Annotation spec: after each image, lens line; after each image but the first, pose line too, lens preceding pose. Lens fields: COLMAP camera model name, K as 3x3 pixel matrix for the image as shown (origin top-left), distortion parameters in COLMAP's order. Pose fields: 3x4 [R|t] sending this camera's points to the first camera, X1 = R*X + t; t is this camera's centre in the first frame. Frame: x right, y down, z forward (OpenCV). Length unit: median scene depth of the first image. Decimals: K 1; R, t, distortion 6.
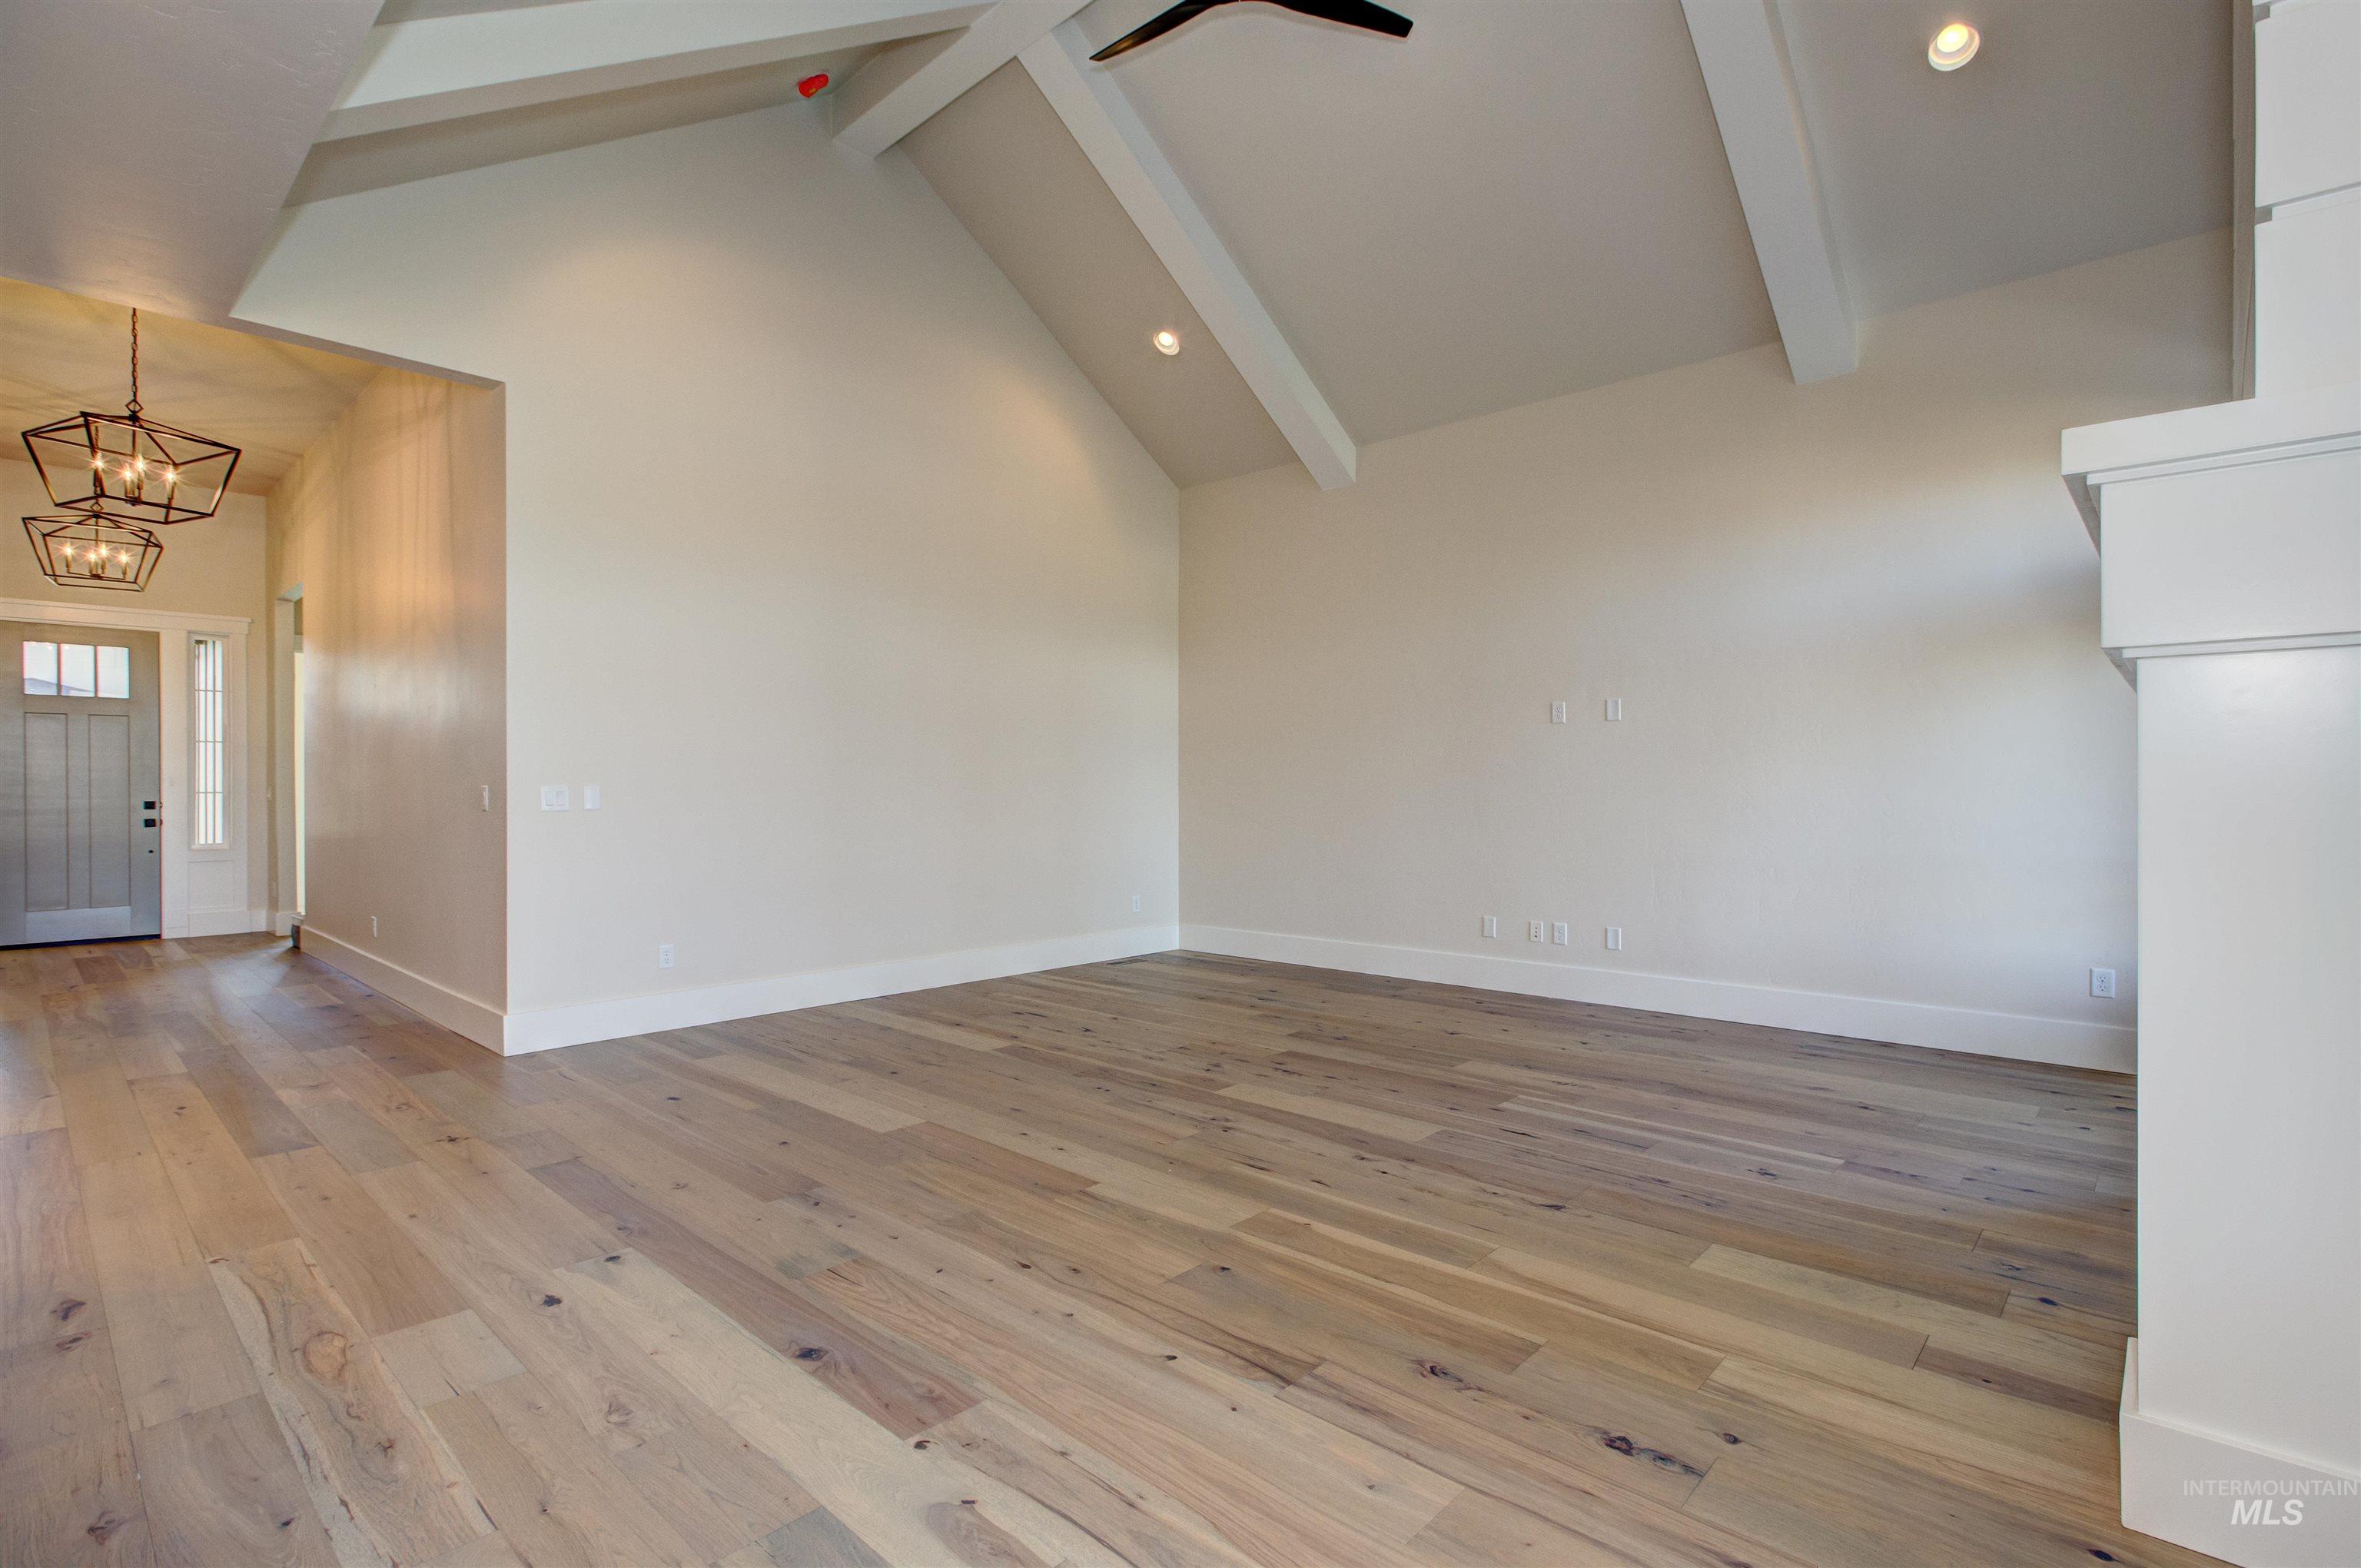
lens RADIAL K [[1084.2, 0, 1170.0], [0, 1084.2, 786.1], [0, 0, 1]] dist [-0.012312, 0.000863]
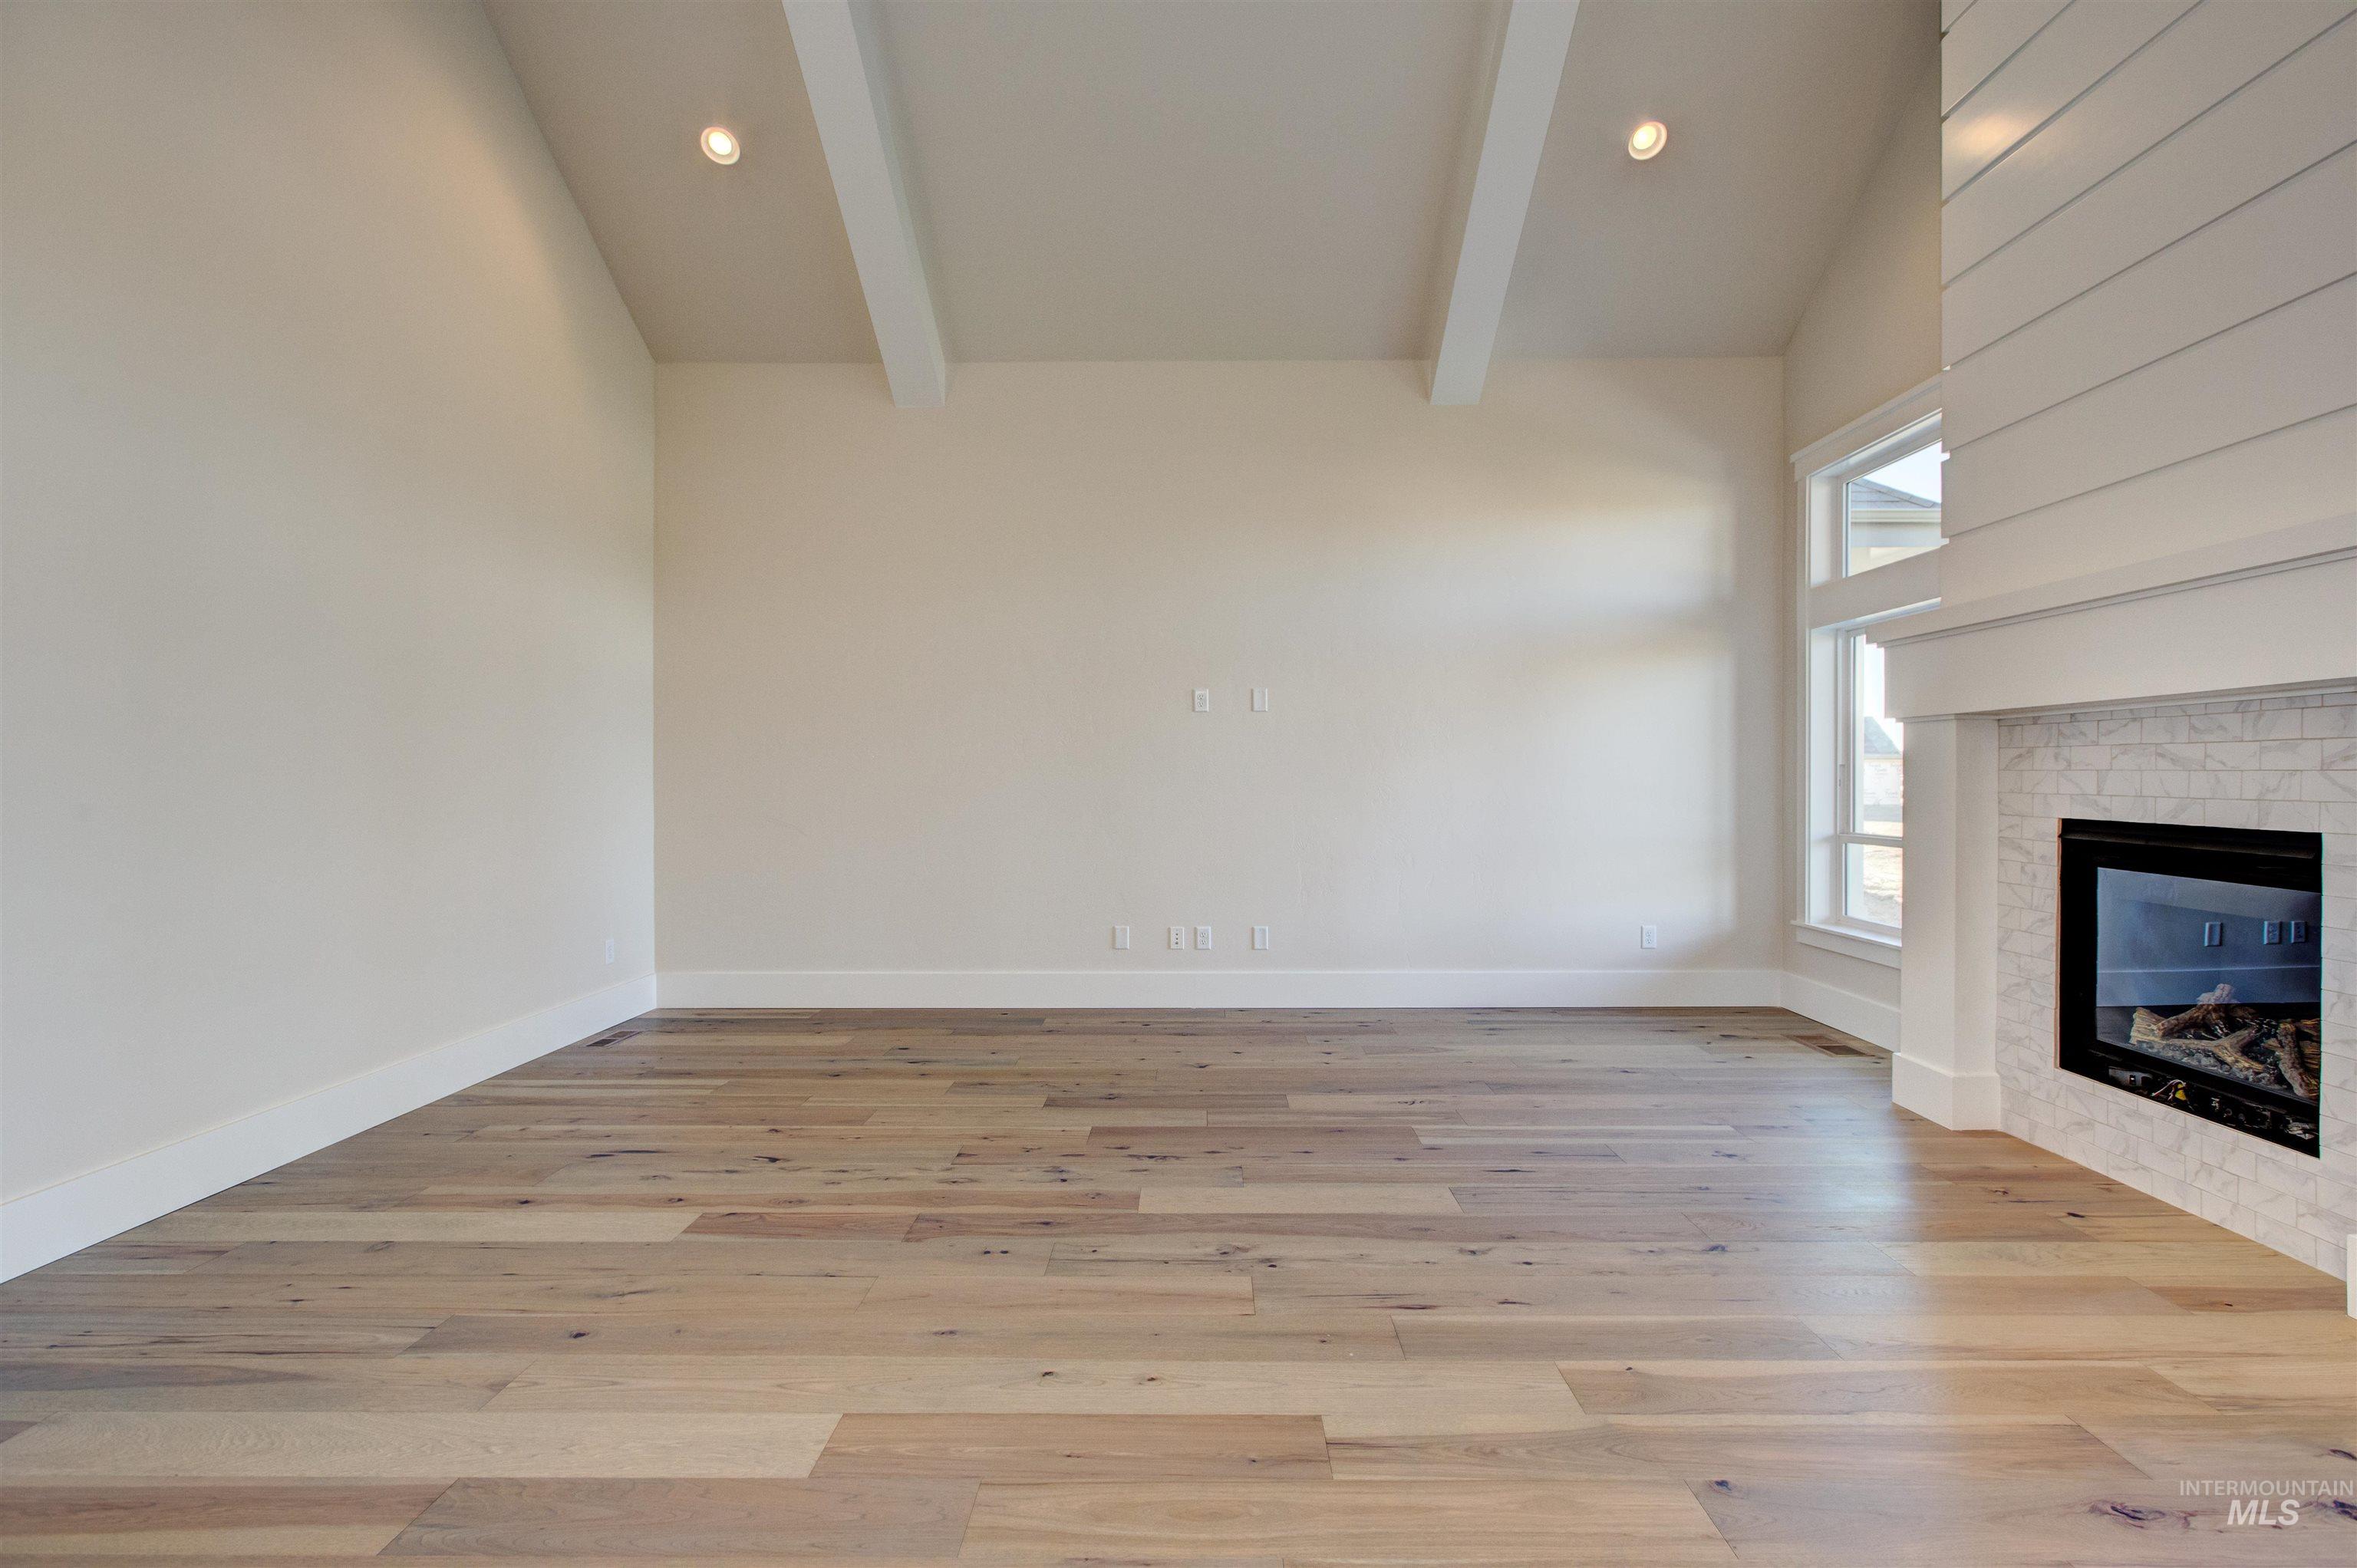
lens RADIAL K [[1096.7, 0, 1195.0], [0, 1096.7, 782.8], [0, 0, 1]] dist [-0.004371, 0.001195]
pose [[0.738472, -0.001736, 0.674281, -0.397477], [-0.000831, 0.999994, 0.003484, -0.001217], [-0.674283, -0.003133, 0.738466, 0.425228]]
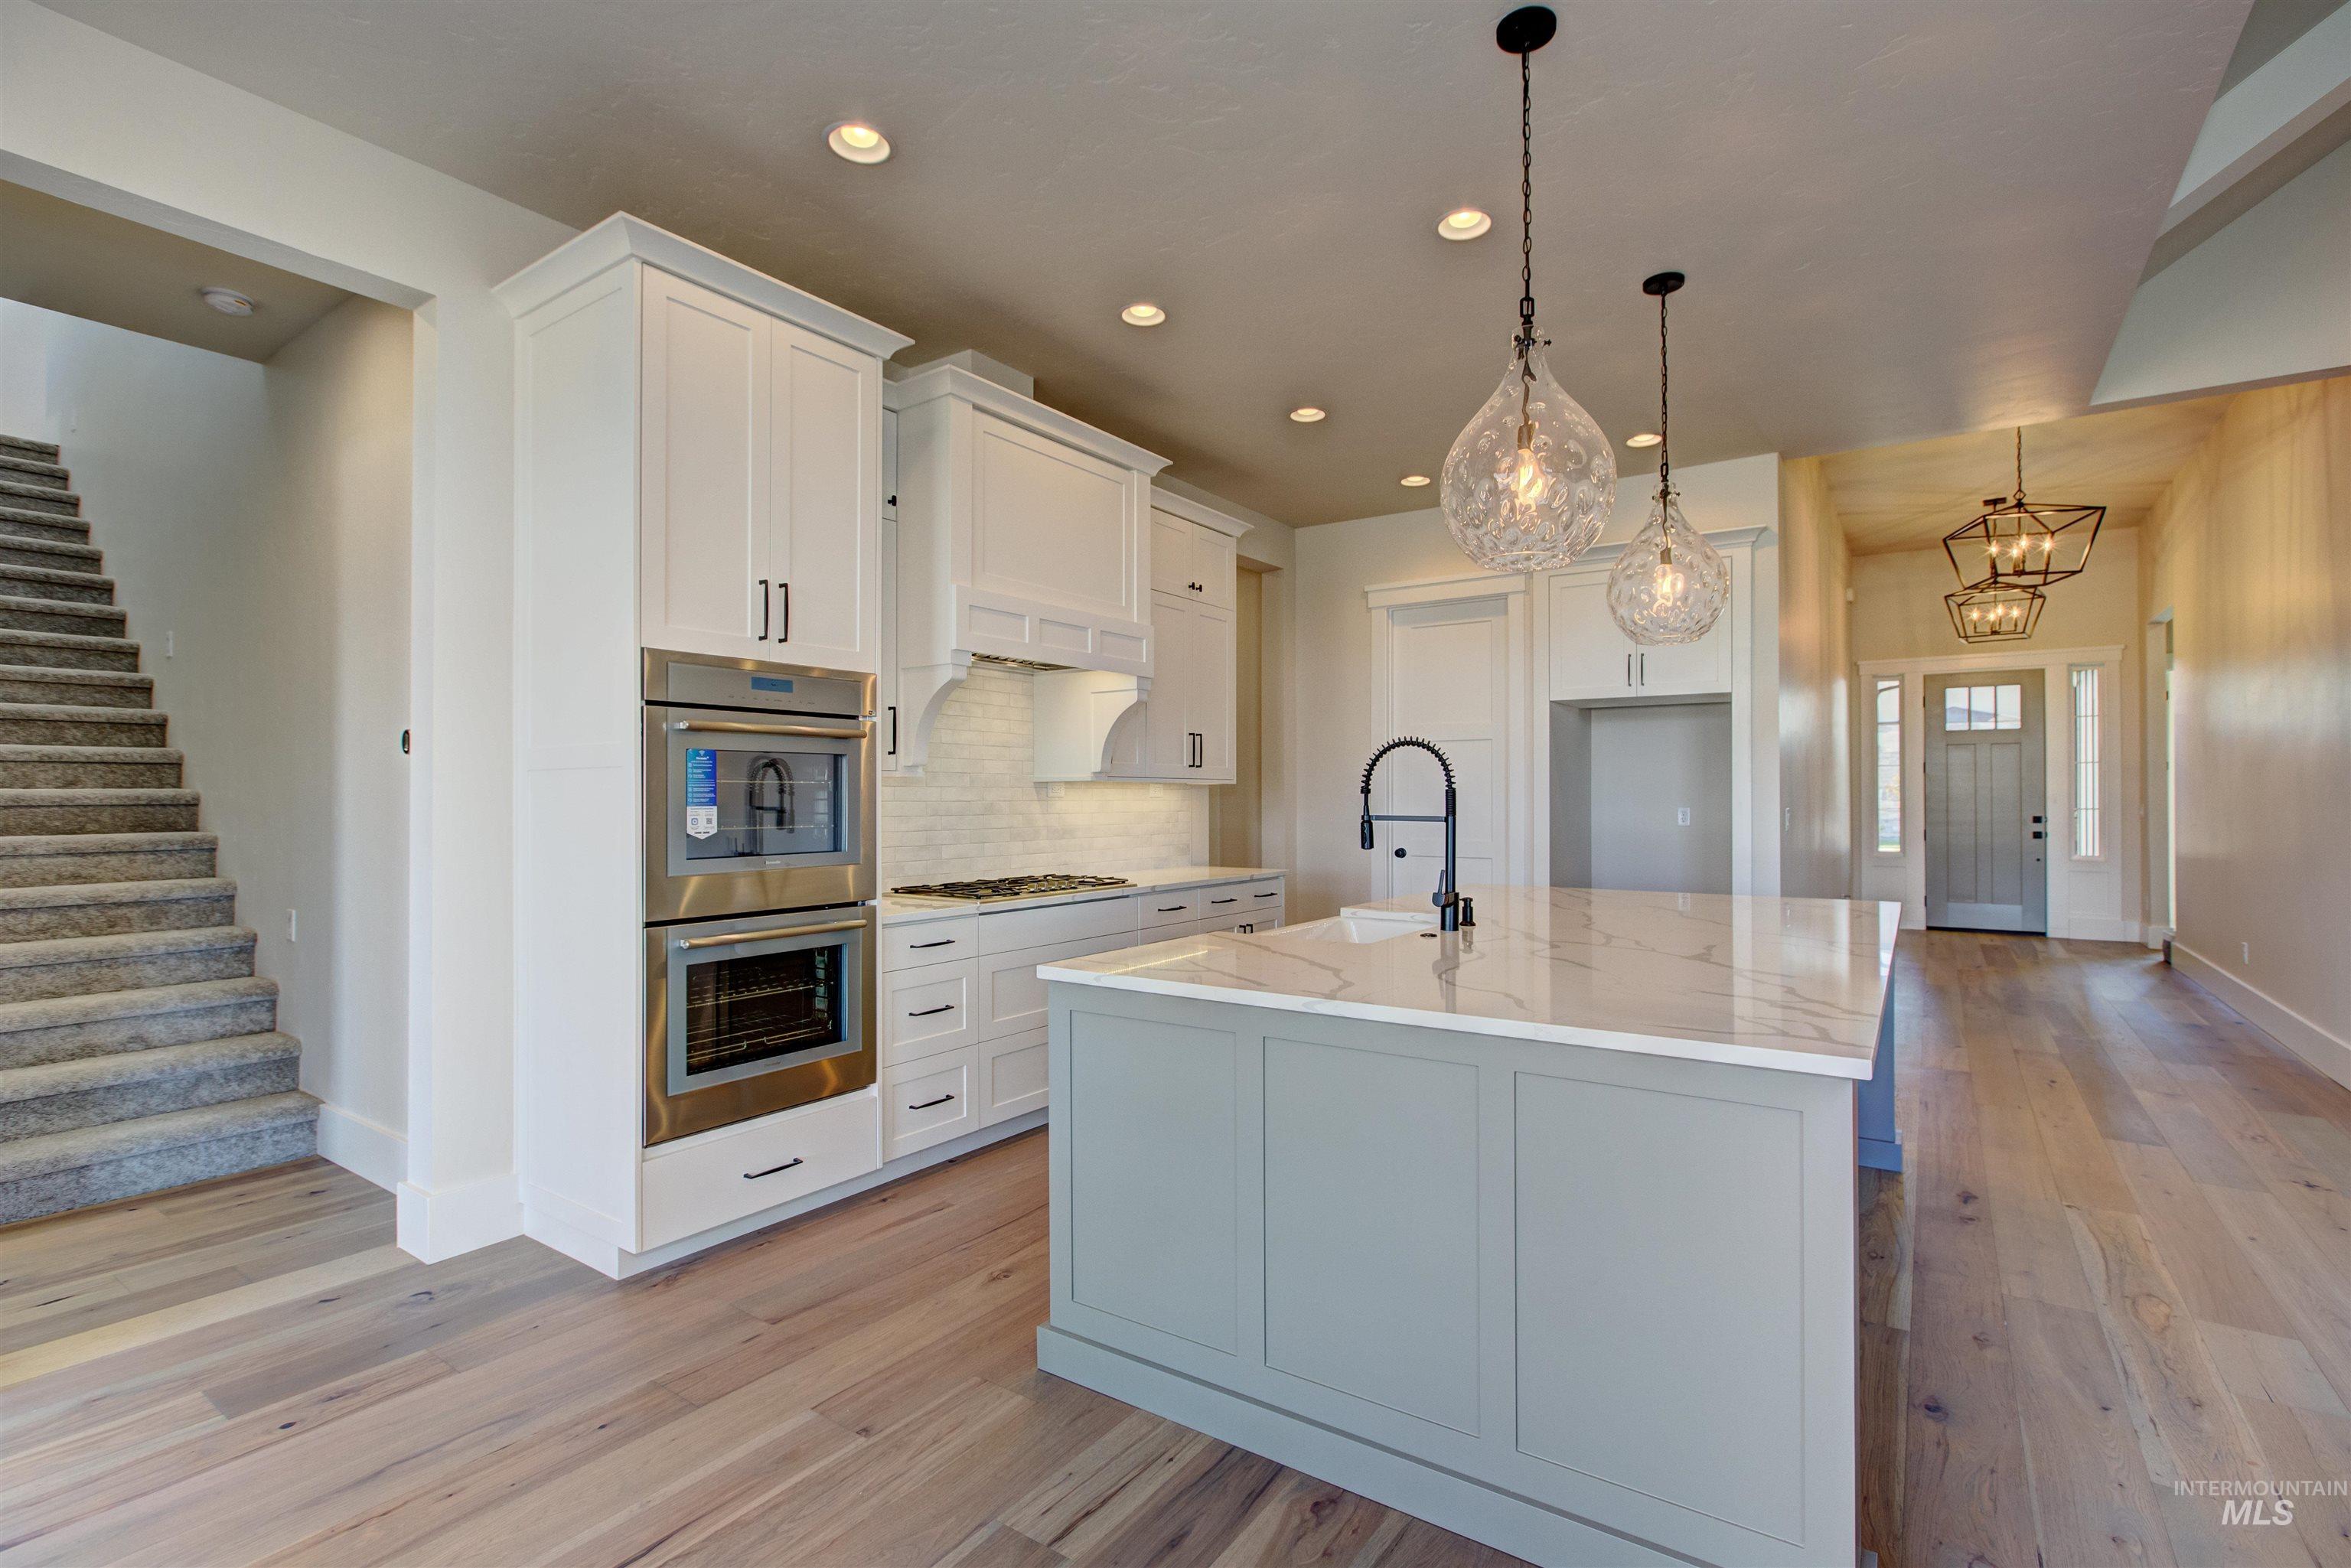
lens RADIAL K [[1097.6, 0, 1229.5], [0, 1097.6, 791.8], [0, 0, 1]] dist [-0.004270, 0.000880]
pose [[0.169694, -0.001106, -0.985496, 0.110702], [0.000027, 0.999999, -0.001118, -0.019345], [0.985497, 0.000164, 0.169694, -0.098733]]
